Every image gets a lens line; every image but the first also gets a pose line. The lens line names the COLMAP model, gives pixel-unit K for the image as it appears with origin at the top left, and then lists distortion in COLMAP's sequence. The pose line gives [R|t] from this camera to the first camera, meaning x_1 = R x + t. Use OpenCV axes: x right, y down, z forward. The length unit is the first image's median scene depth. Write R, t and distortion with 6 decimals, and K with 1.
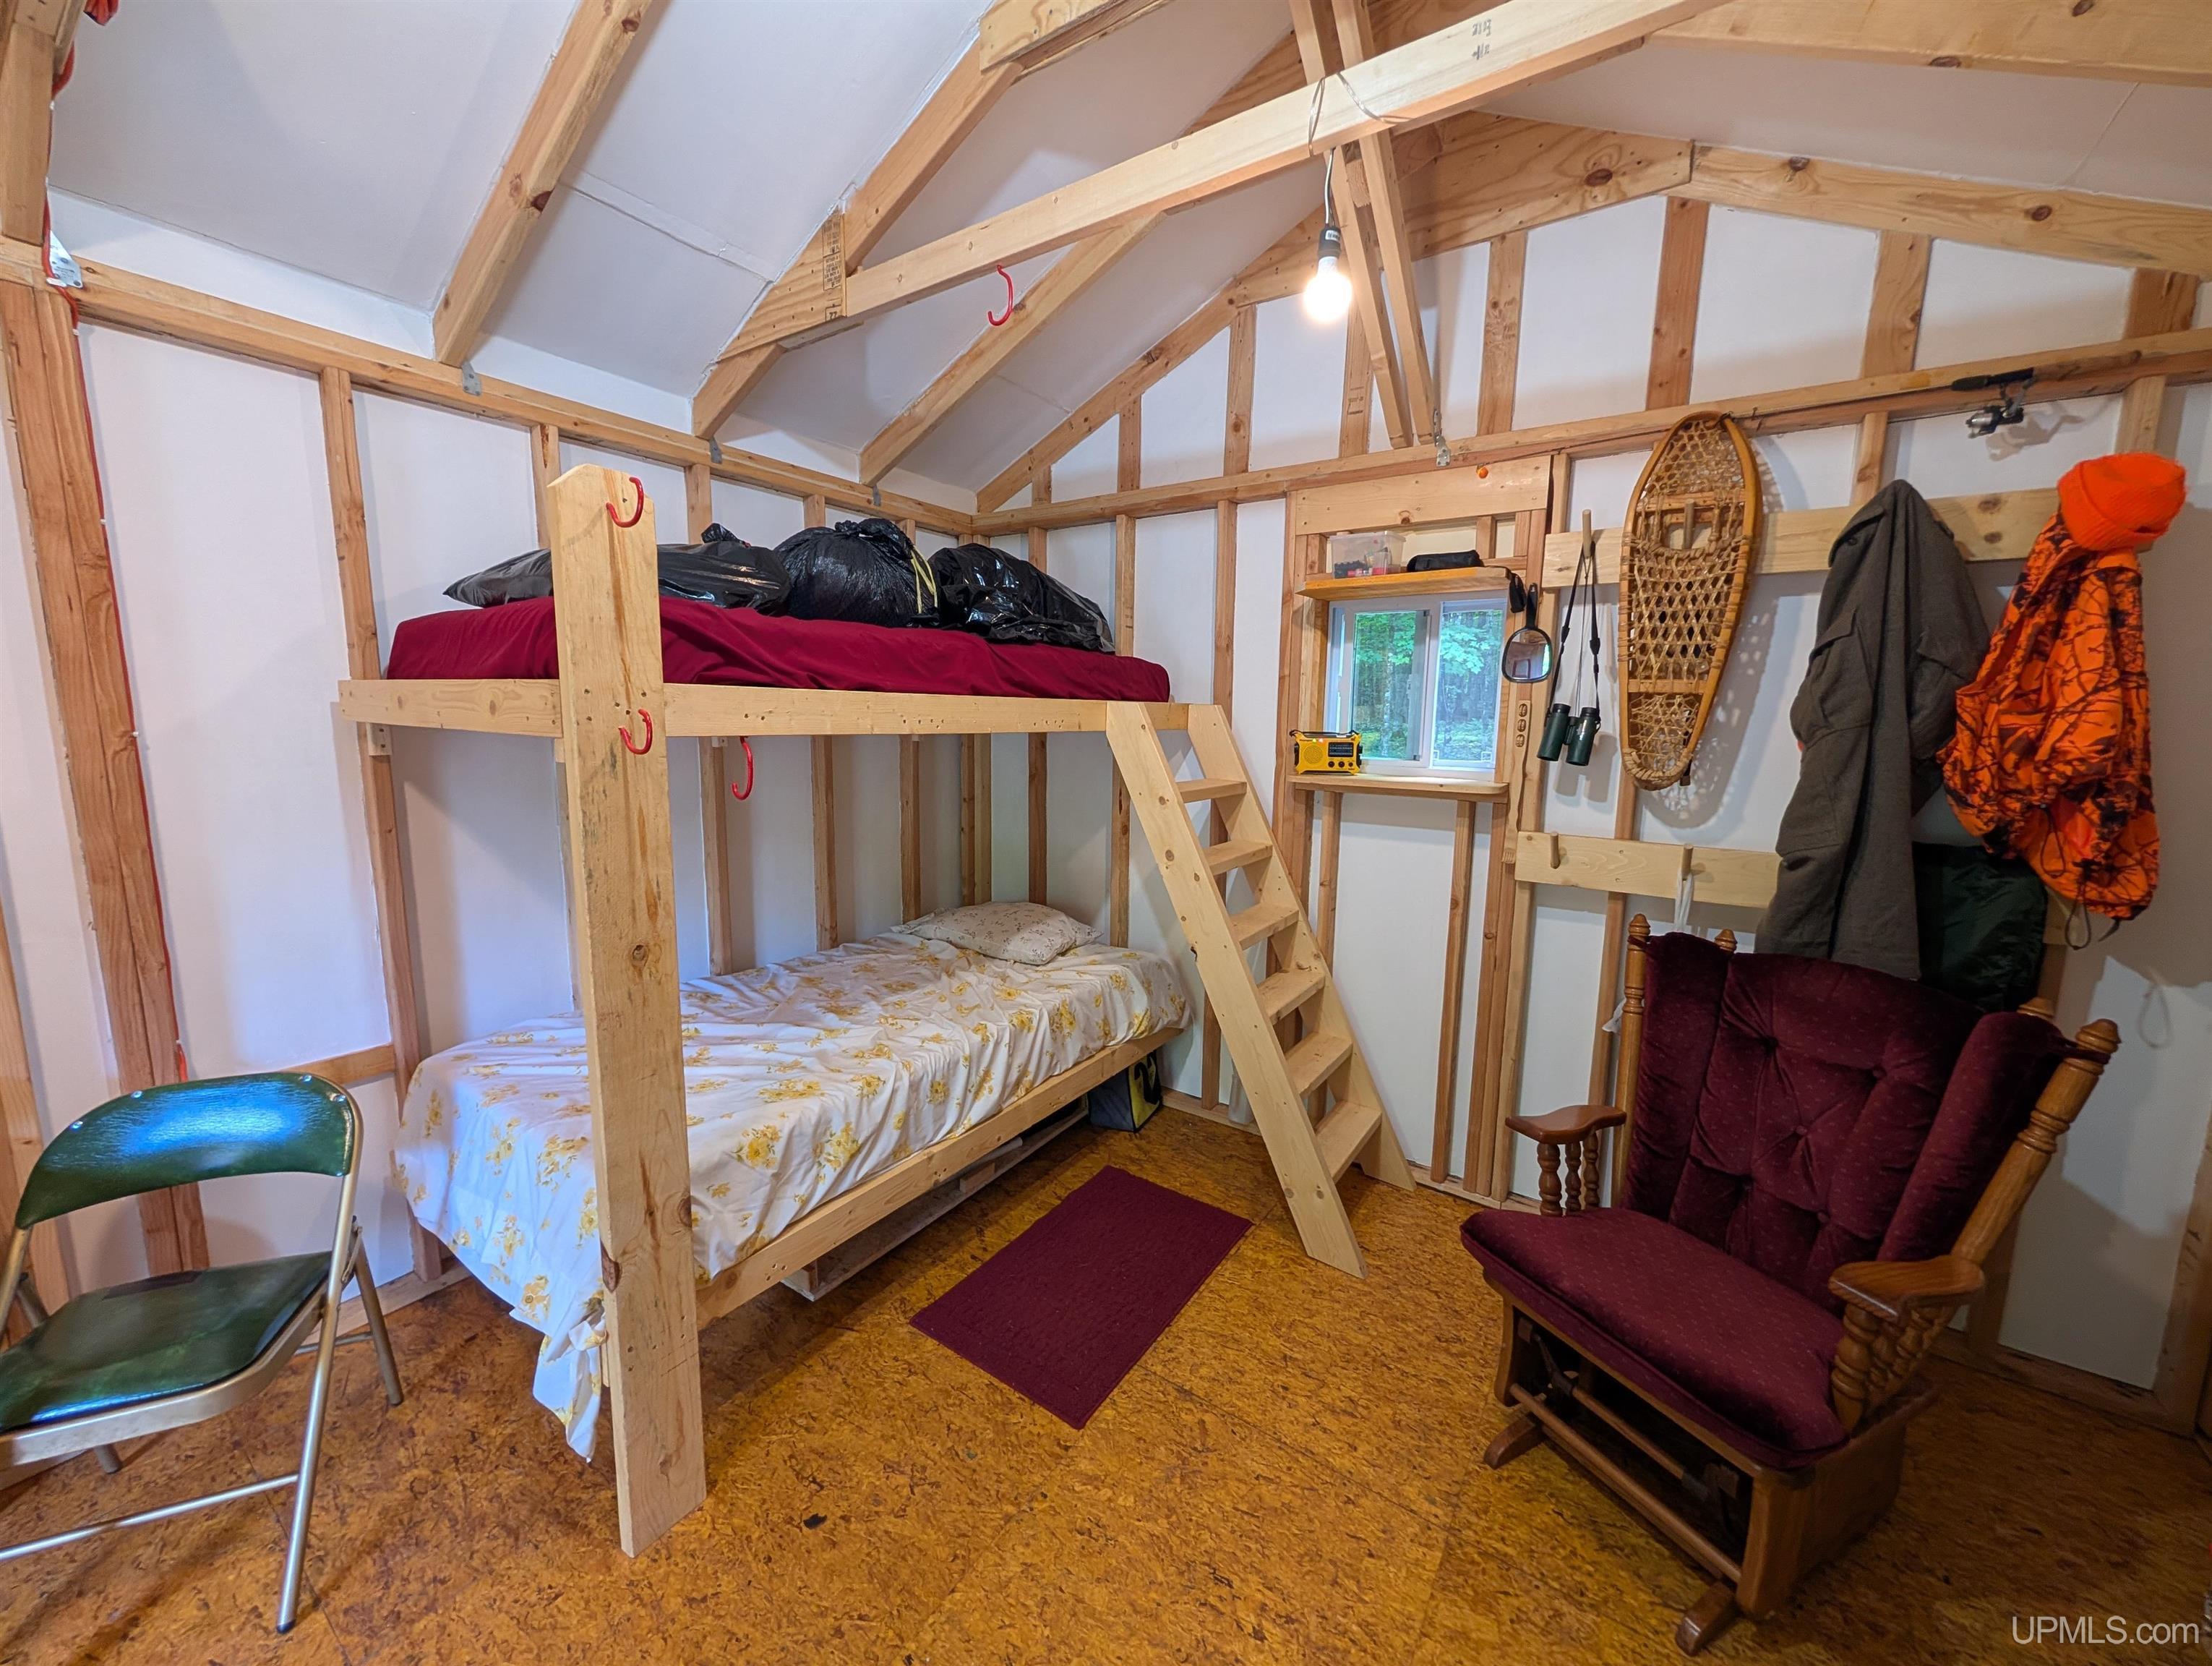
lens RADIAL K [[839.3, 0, 1112.2], [0, 839.3, 824.3], [0, 0, 1]] dist [-0.001296, -0.000062]
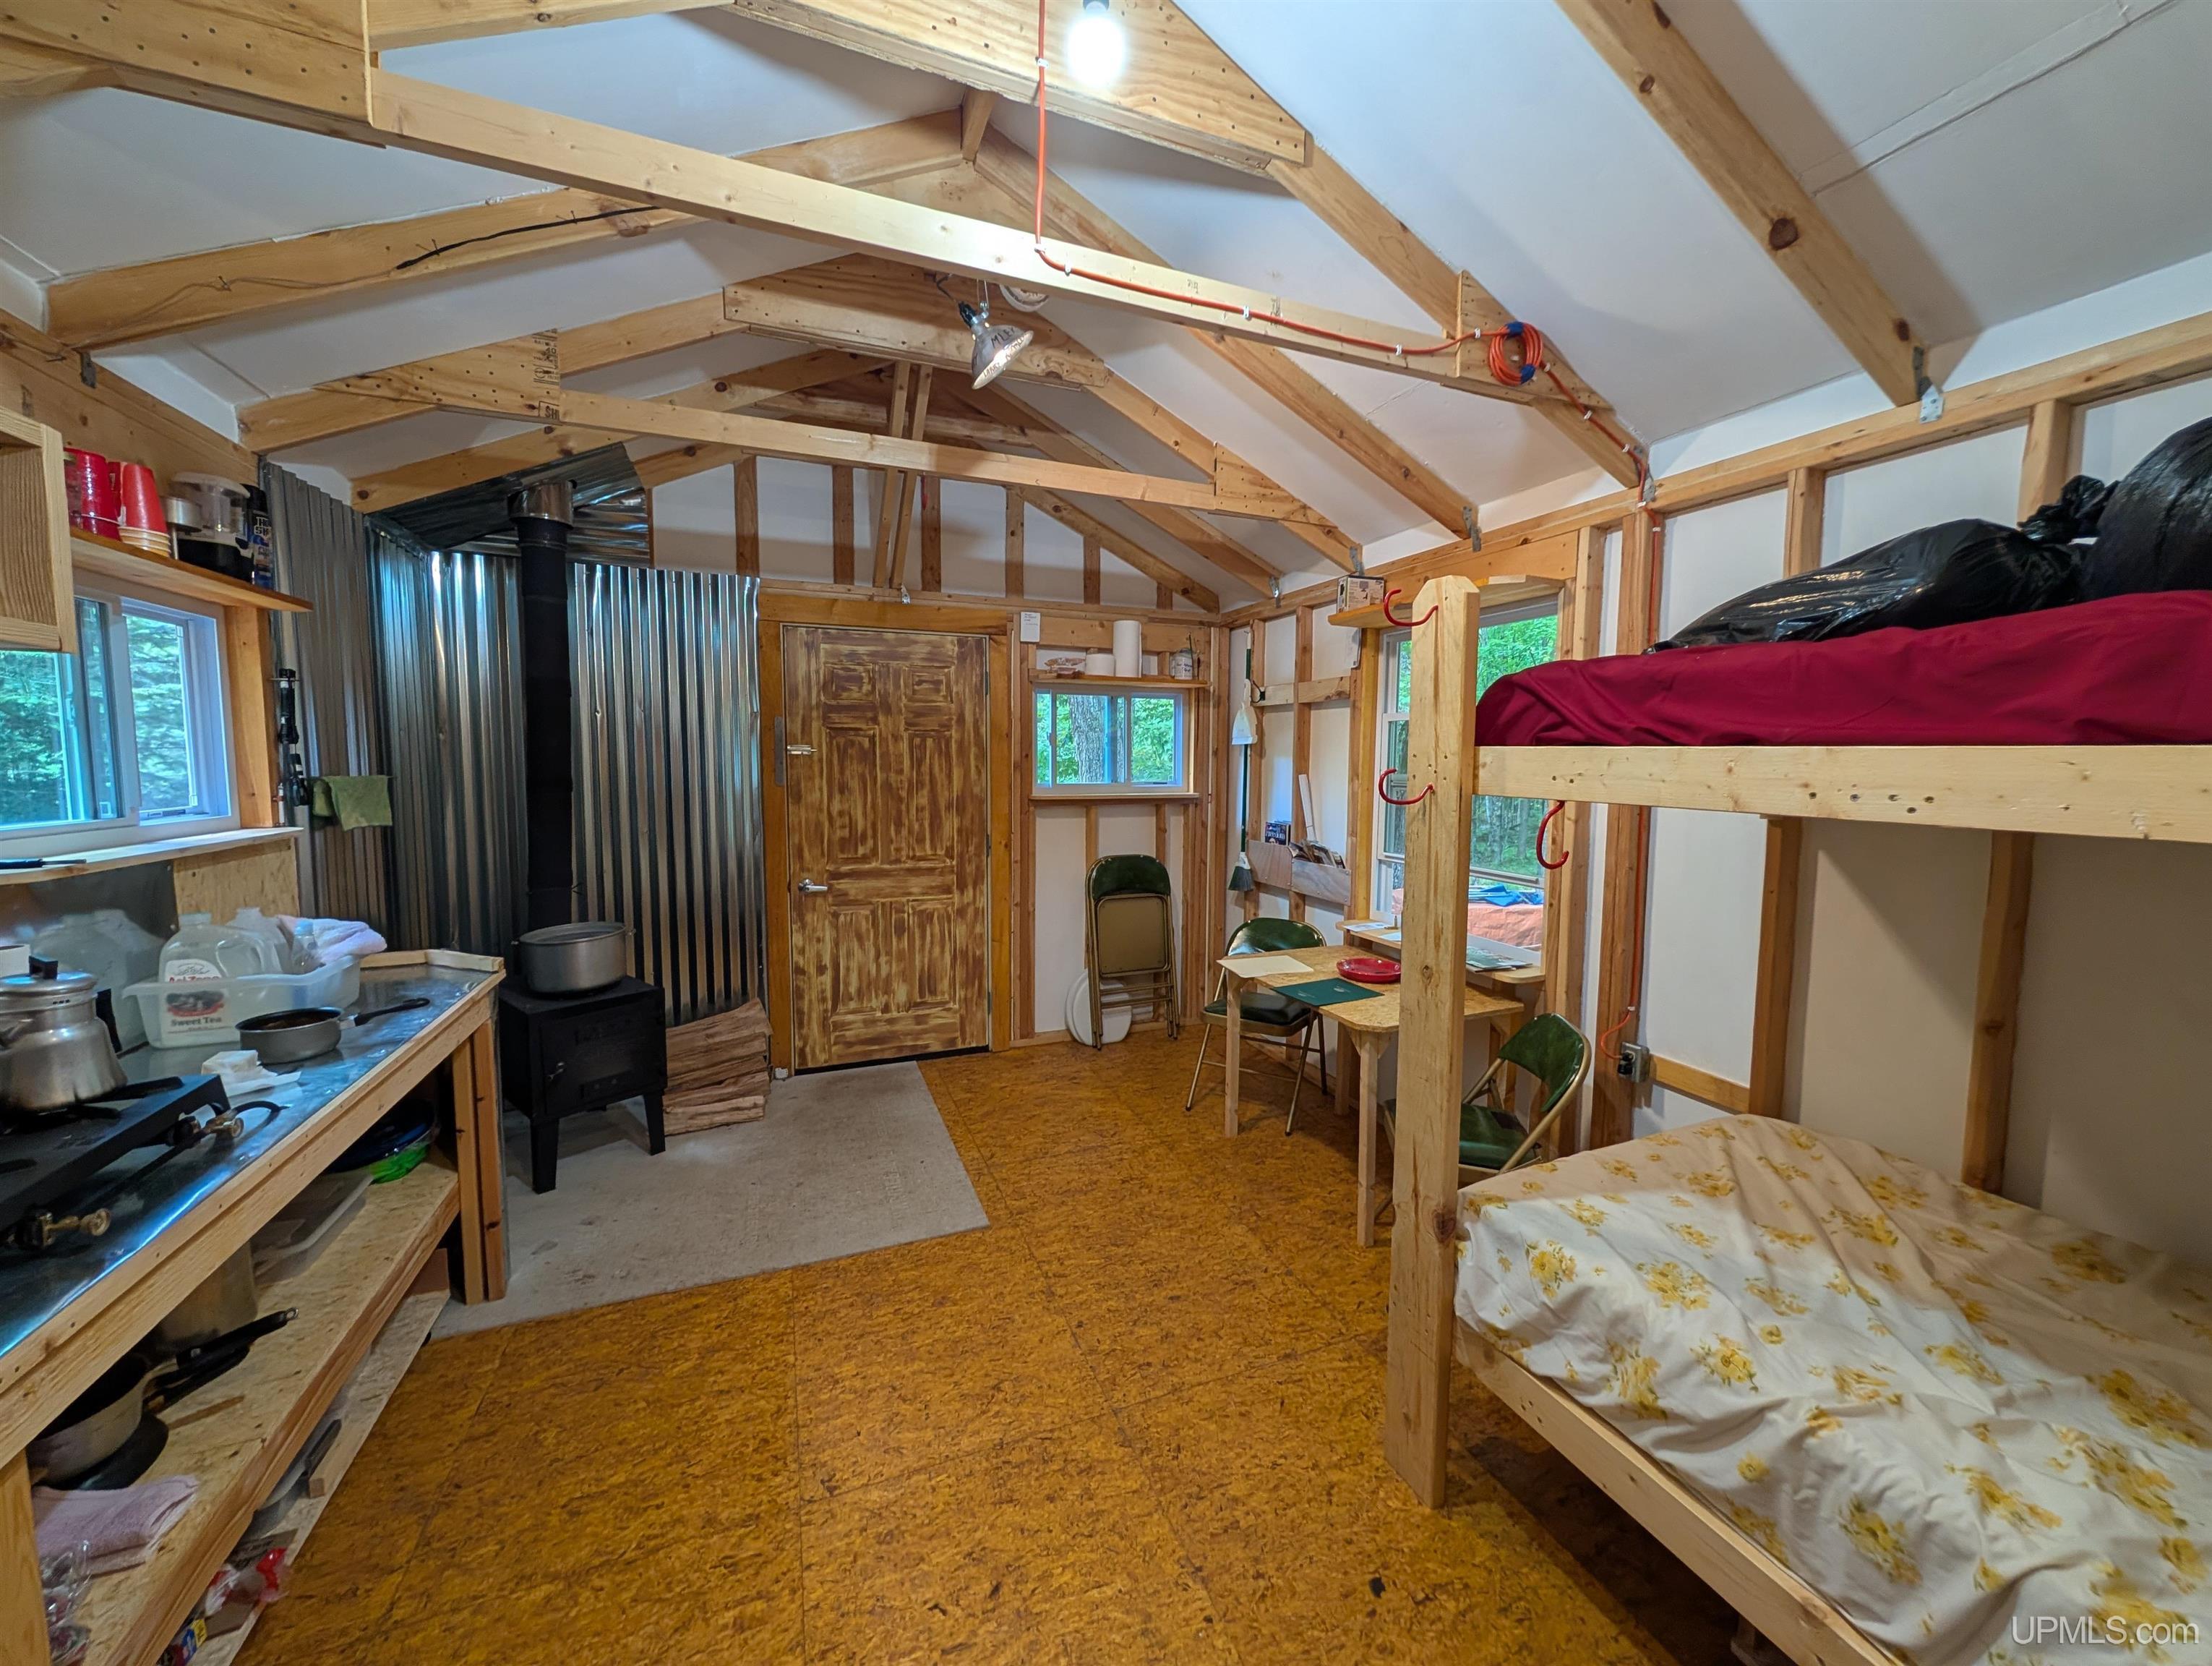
lens RADIAL K [[839.3, 0, 1109.9], [0, 839.3, 825.2], [0, 0, 1]] dist [-0.001296, -0.000062]
pose [[-0.553115, 0.048288, -0.831704, 0.532630], [-0.135094, 0.979907, 0.146735, -0.131647], [0.822079, 0.193519, -0.535478, 0.980928]]
